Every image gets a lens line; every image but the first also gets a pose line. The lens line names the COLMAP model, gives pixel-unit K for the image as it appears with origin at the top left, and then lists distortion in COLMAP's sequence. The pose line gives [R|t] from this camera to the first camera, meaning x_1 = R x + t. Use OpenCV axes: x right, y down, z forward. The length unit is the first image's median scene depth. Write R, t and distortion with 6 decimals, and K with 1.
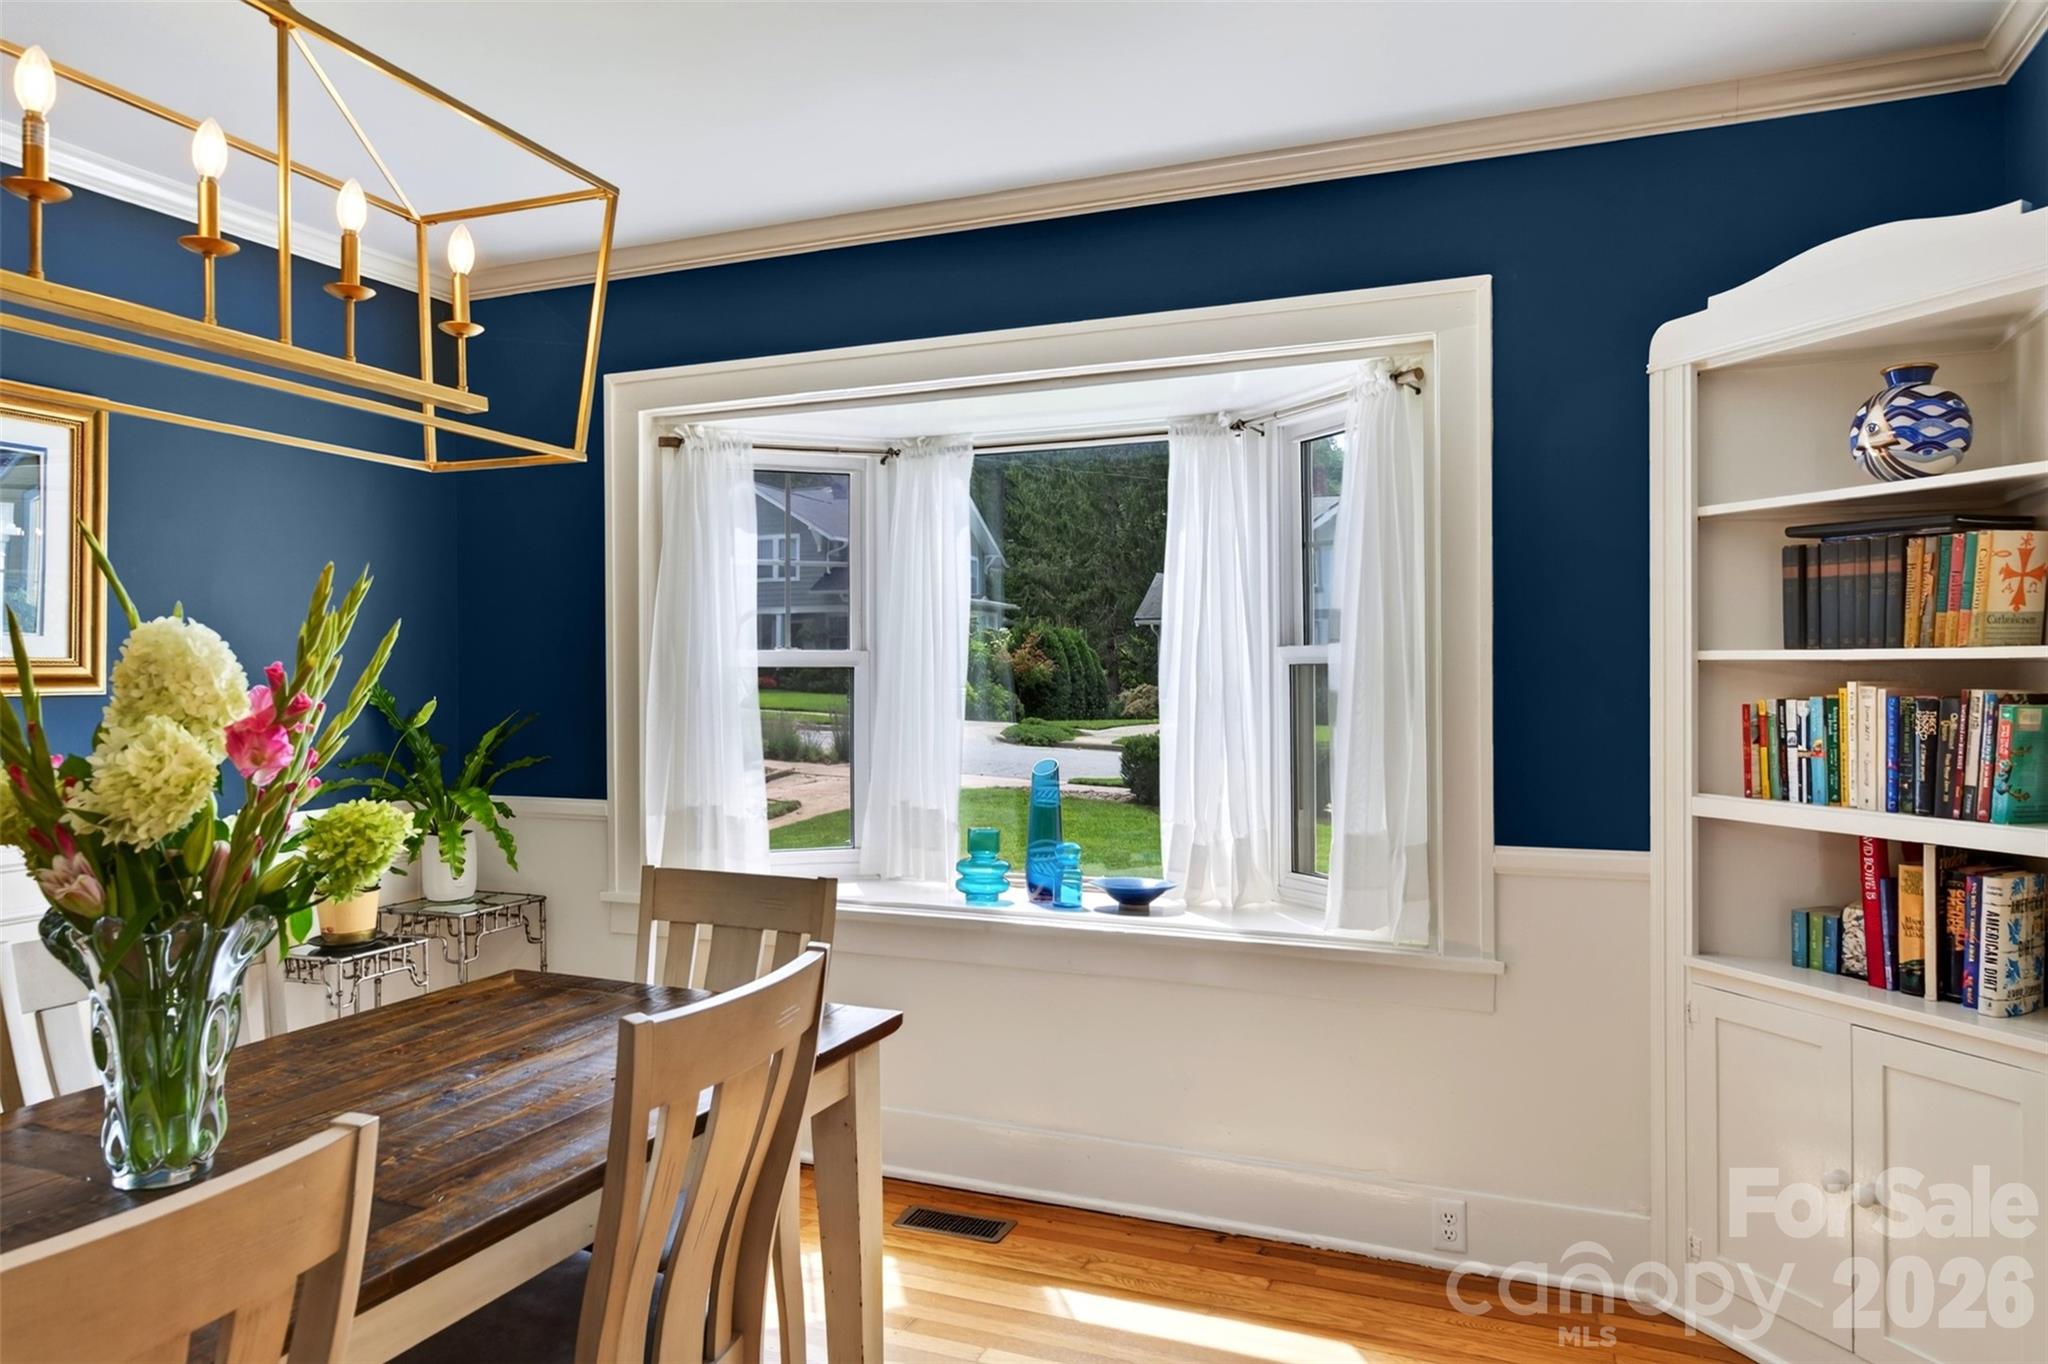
lens RADIAL K [[1321.2, 0, 1024.0], [0, 1321.2, 682.0], [0, 0, 1]] dist [-0.001760, 0.000862]
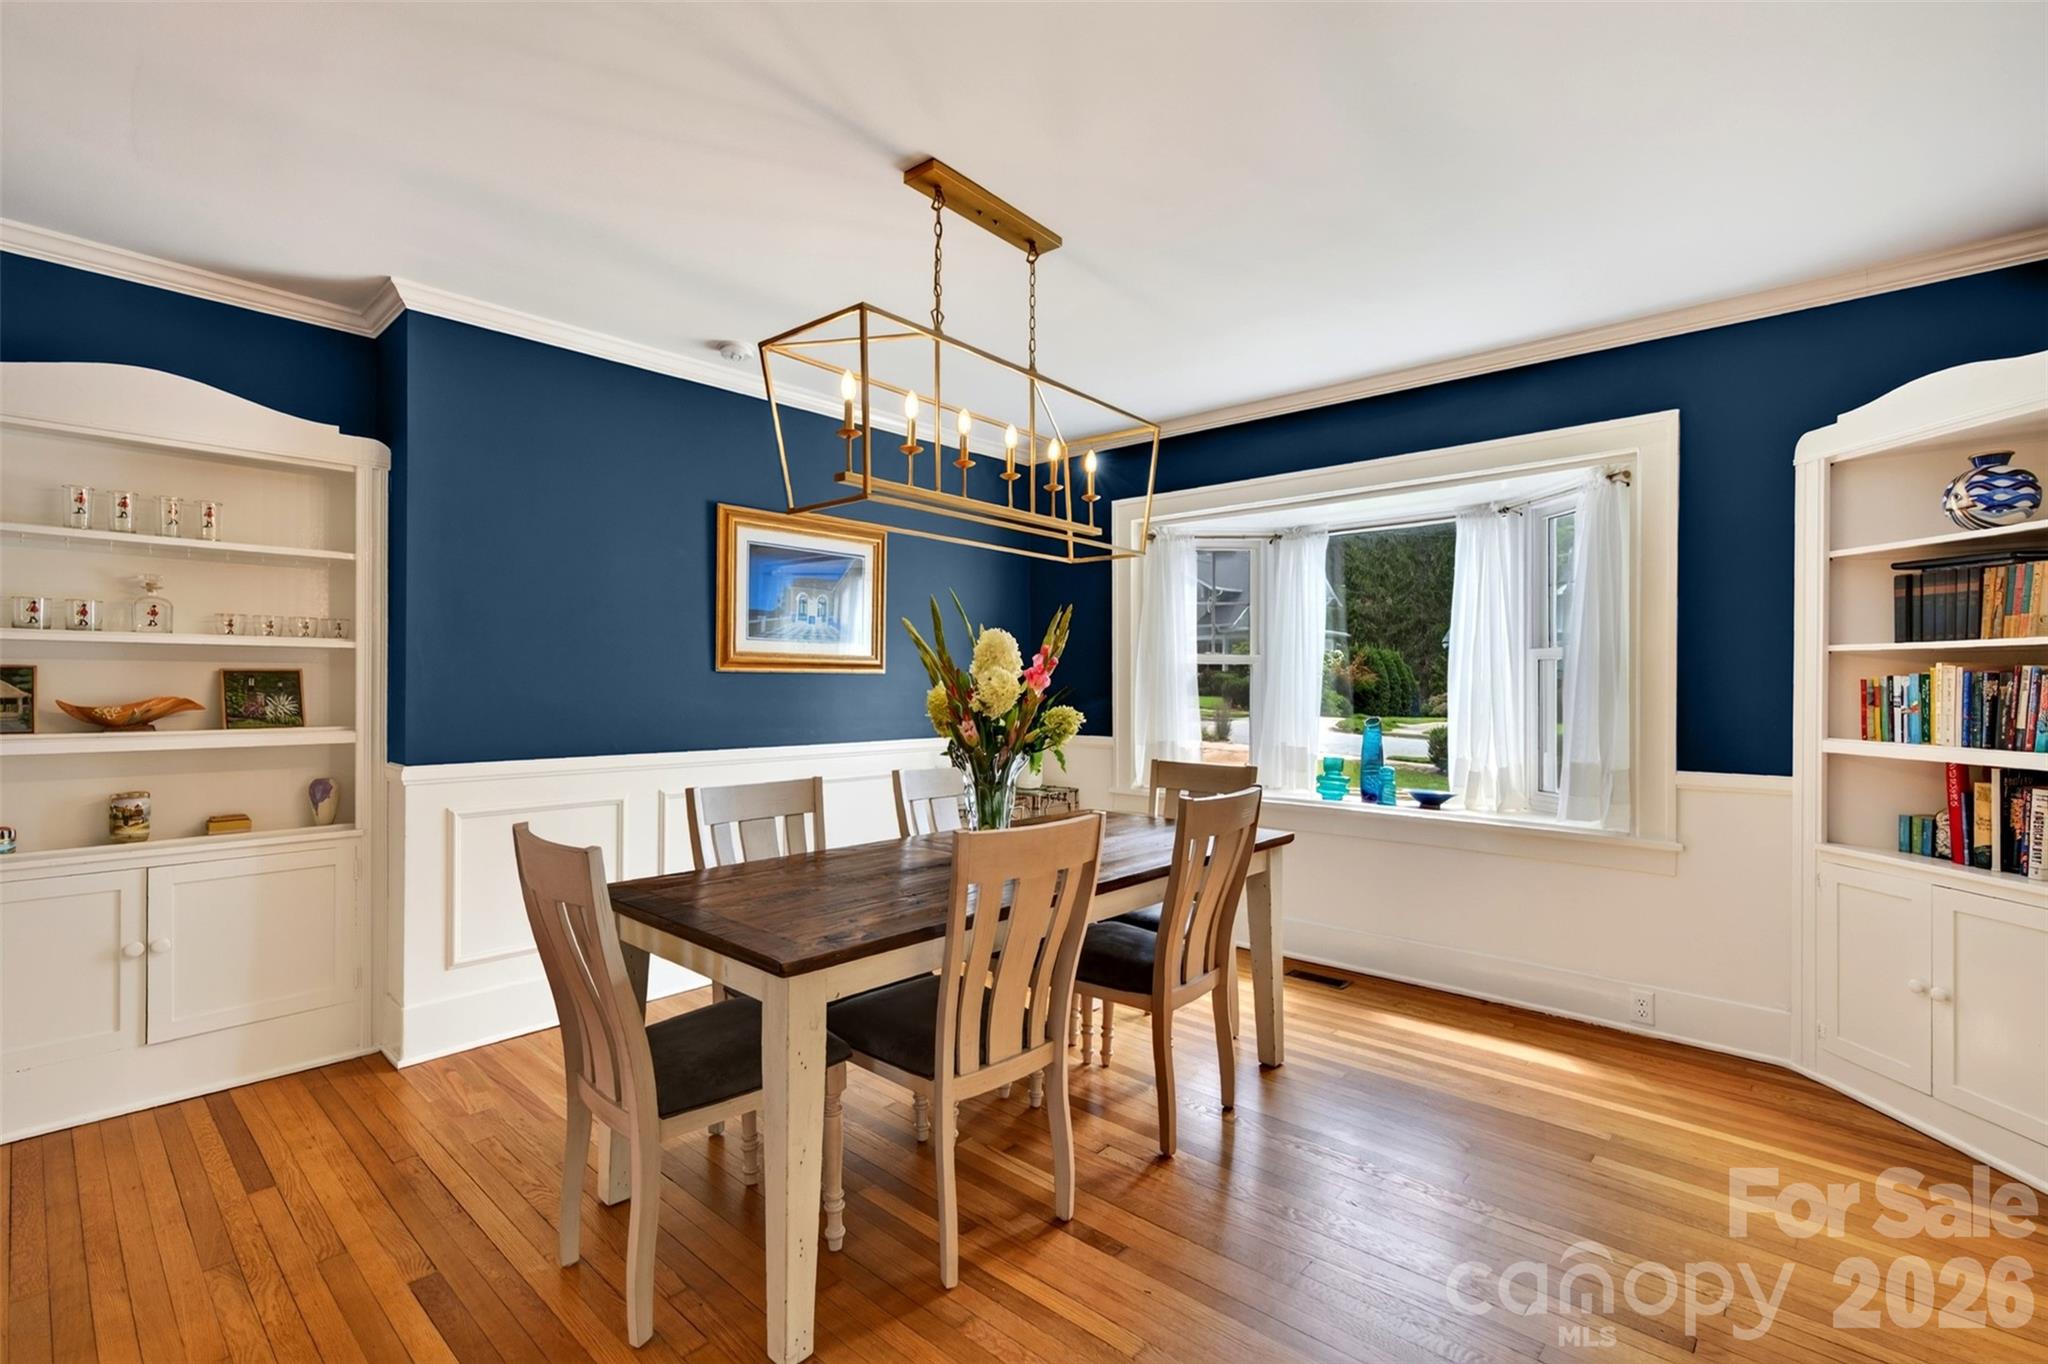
lens RADIAL K [[910.9, 0, 1026.8], [0, 910.9, 686.2], [0, 0, 1]] dist [-0.000536, 0.000021]
pose [[0.941376, 0.007317, -0.337279, -0.011081], [-0.008063, 0.999967, -0.000813, 0.033992], [0.337262, 0.003485, 0.941404, -0.328648]]
